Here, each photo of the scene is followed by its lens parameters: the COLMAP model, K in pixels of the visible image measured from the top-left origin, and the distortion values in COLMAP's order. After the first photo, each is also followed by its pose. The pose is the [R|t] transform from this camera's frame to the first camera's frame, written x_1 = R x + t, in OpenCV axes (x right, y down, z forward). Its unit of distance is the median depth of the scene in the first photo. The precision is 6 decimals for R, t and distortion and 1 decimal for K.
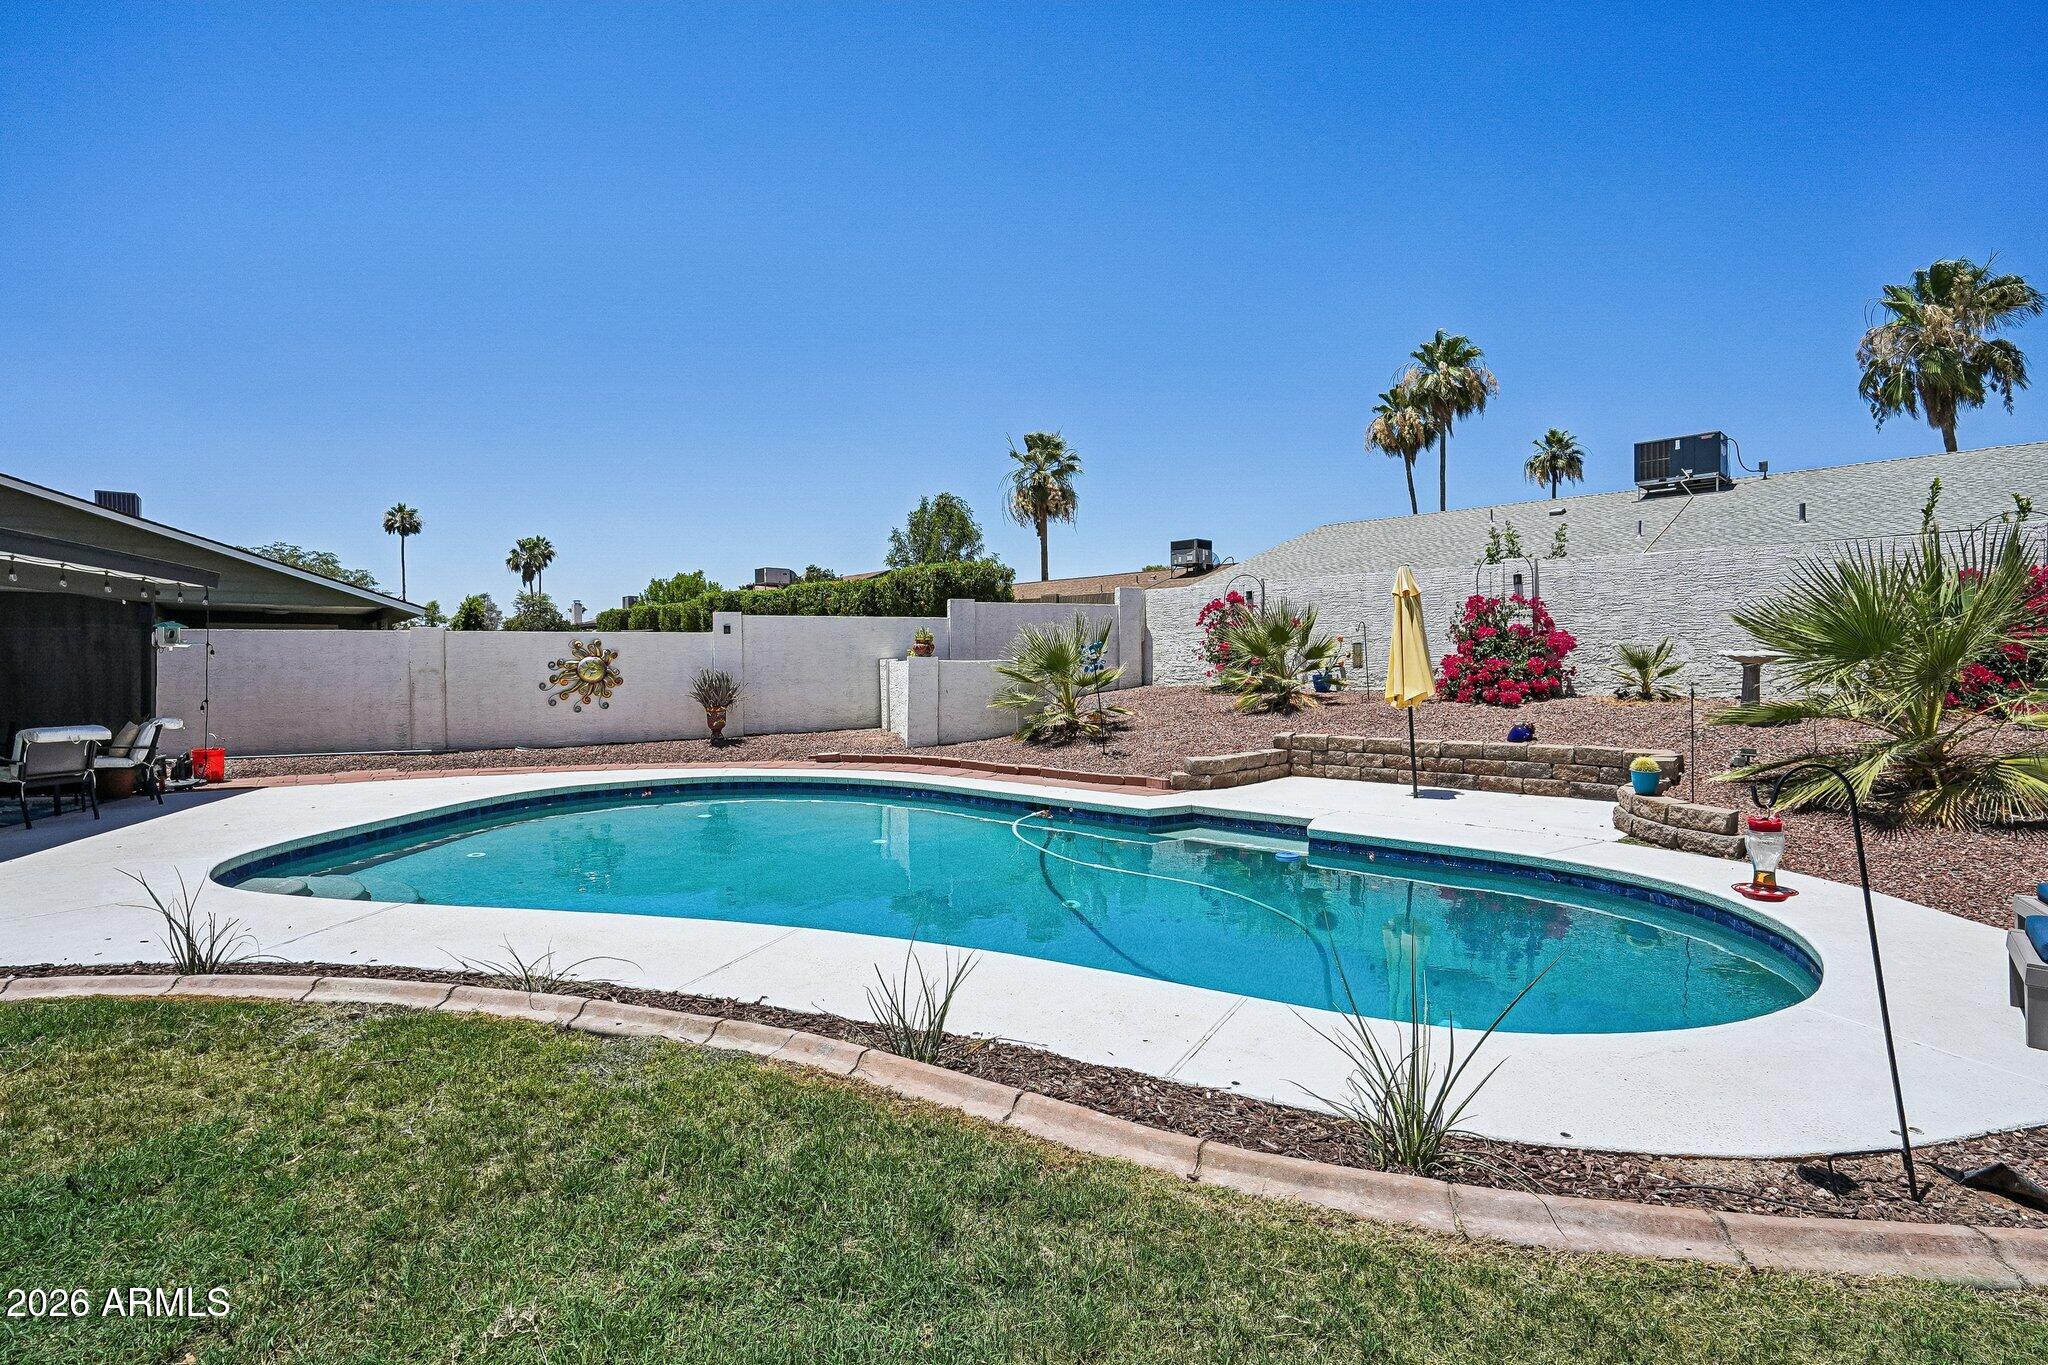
lens RADIAL K [[961.3, 0, 1016.3], [0, 961.3, 682.1], [0, 0, 1]] dist [-0.058931, 0.030235]
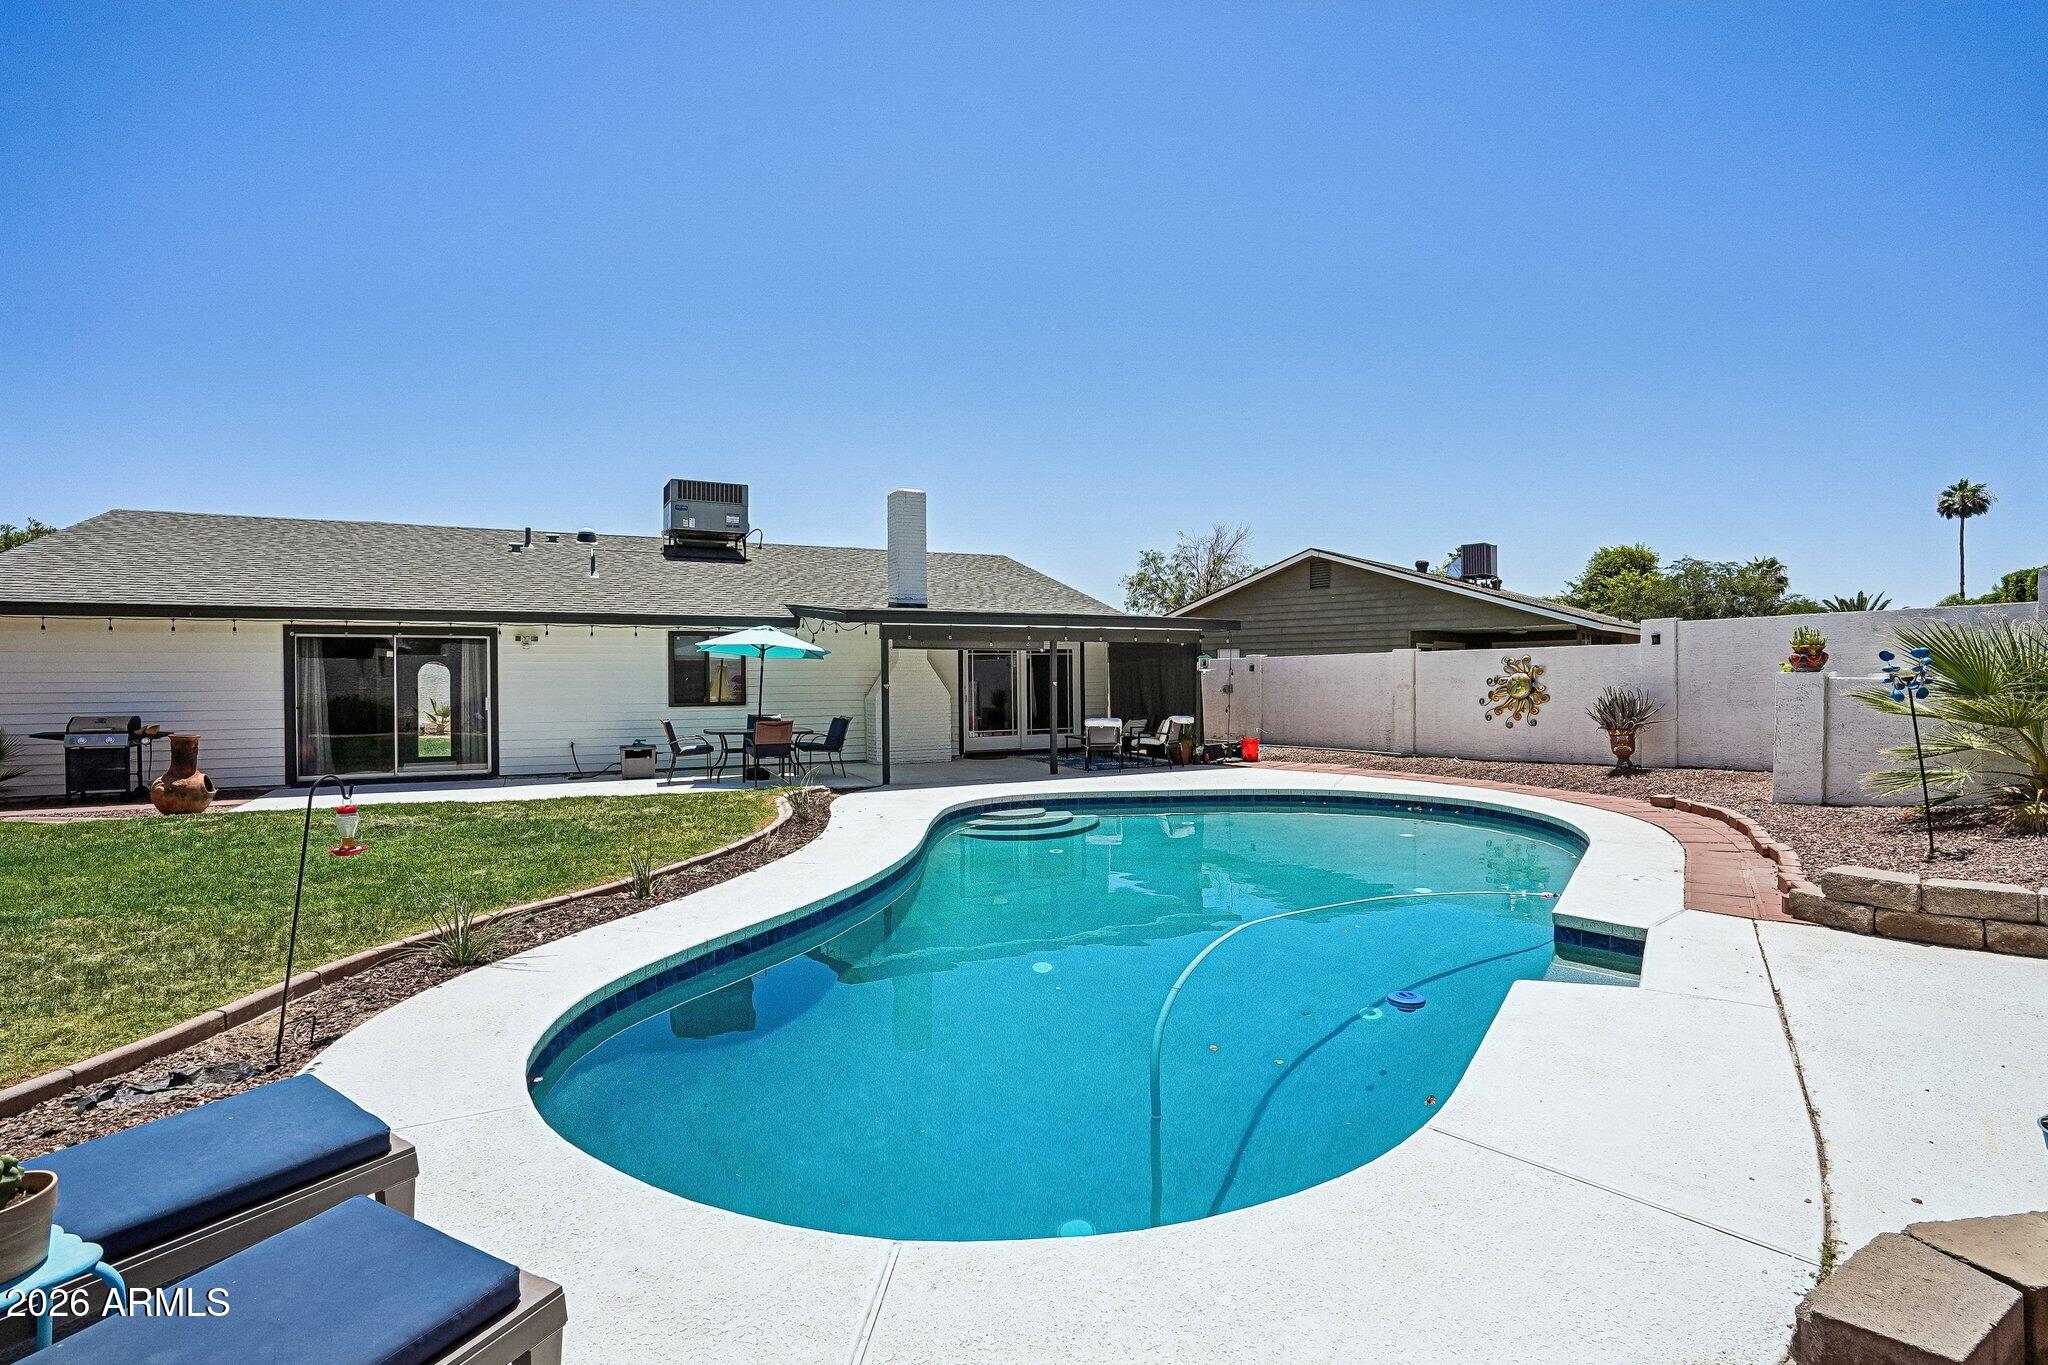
lens RADIAL K [[961.3, 0, 1016.3], [0, 961.3, 682.1], [0, 0, 1]] dist [-0.058931, 0.030235]
pose [[0.139333, 0.004792, -0.990234, 0.454090], [-0.010702, 0.999937, 0.003333, -0.014689], [0.990188, 0.010133, 0.139375, 0.341105]]
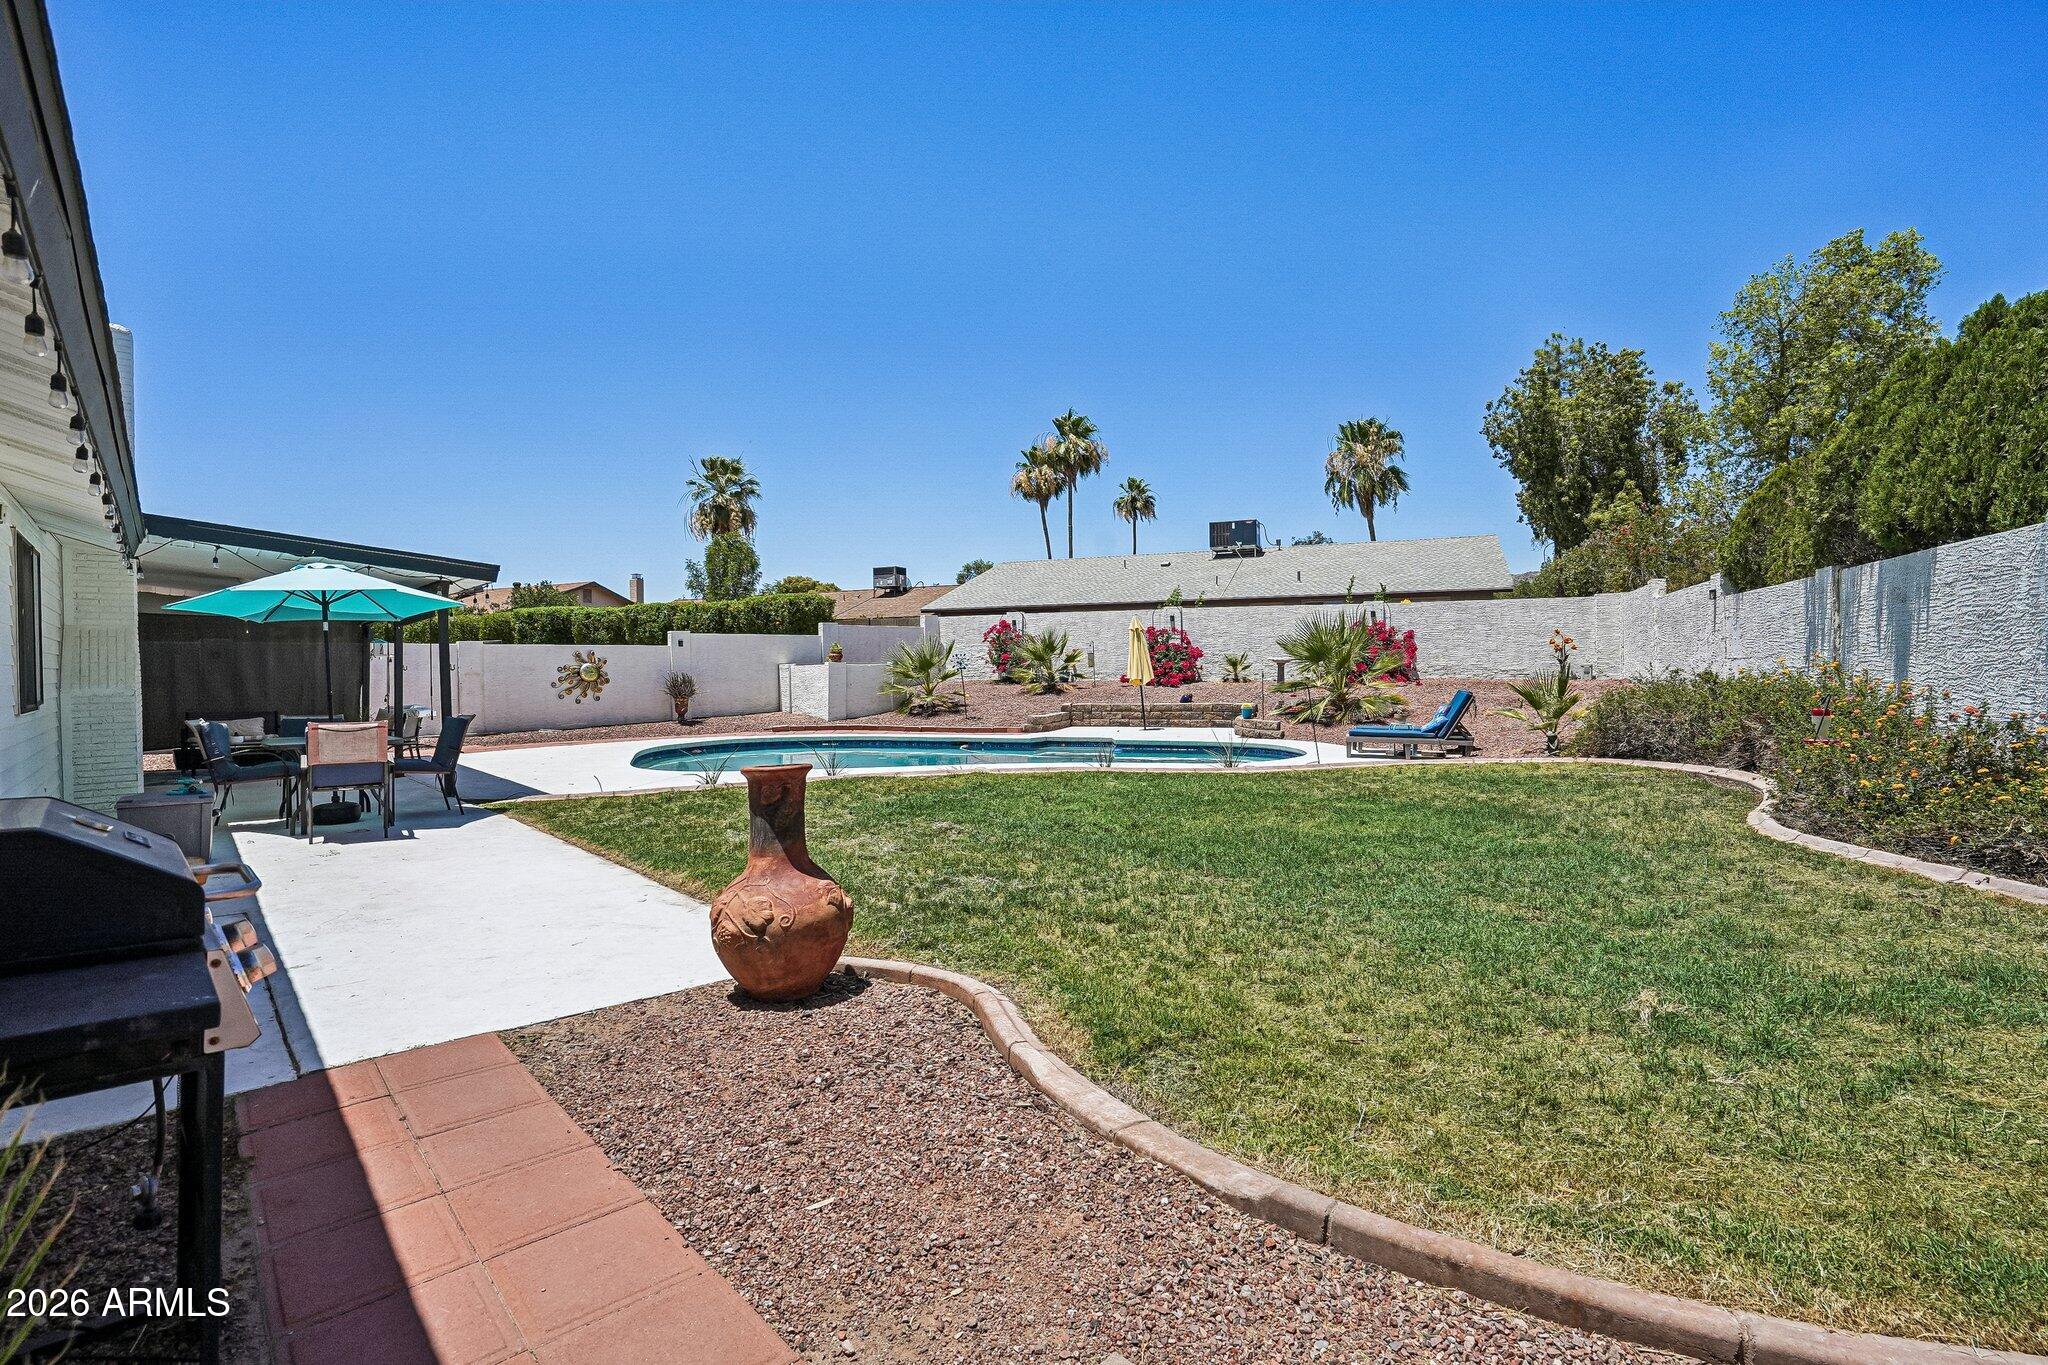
lens RADIAL K [[961.3, 0, 1016.3], [0, 961.3, 682.1], [0, 0, 1]] dist [-0.058931, 0.030235]
pose [[0.917232, -0.012264, 0.398165, -0.424442], [0.014564, 0.999890, -0.002751, 0.013382], [-0.398087, 0.008322, 0.917310, -0.505737]]
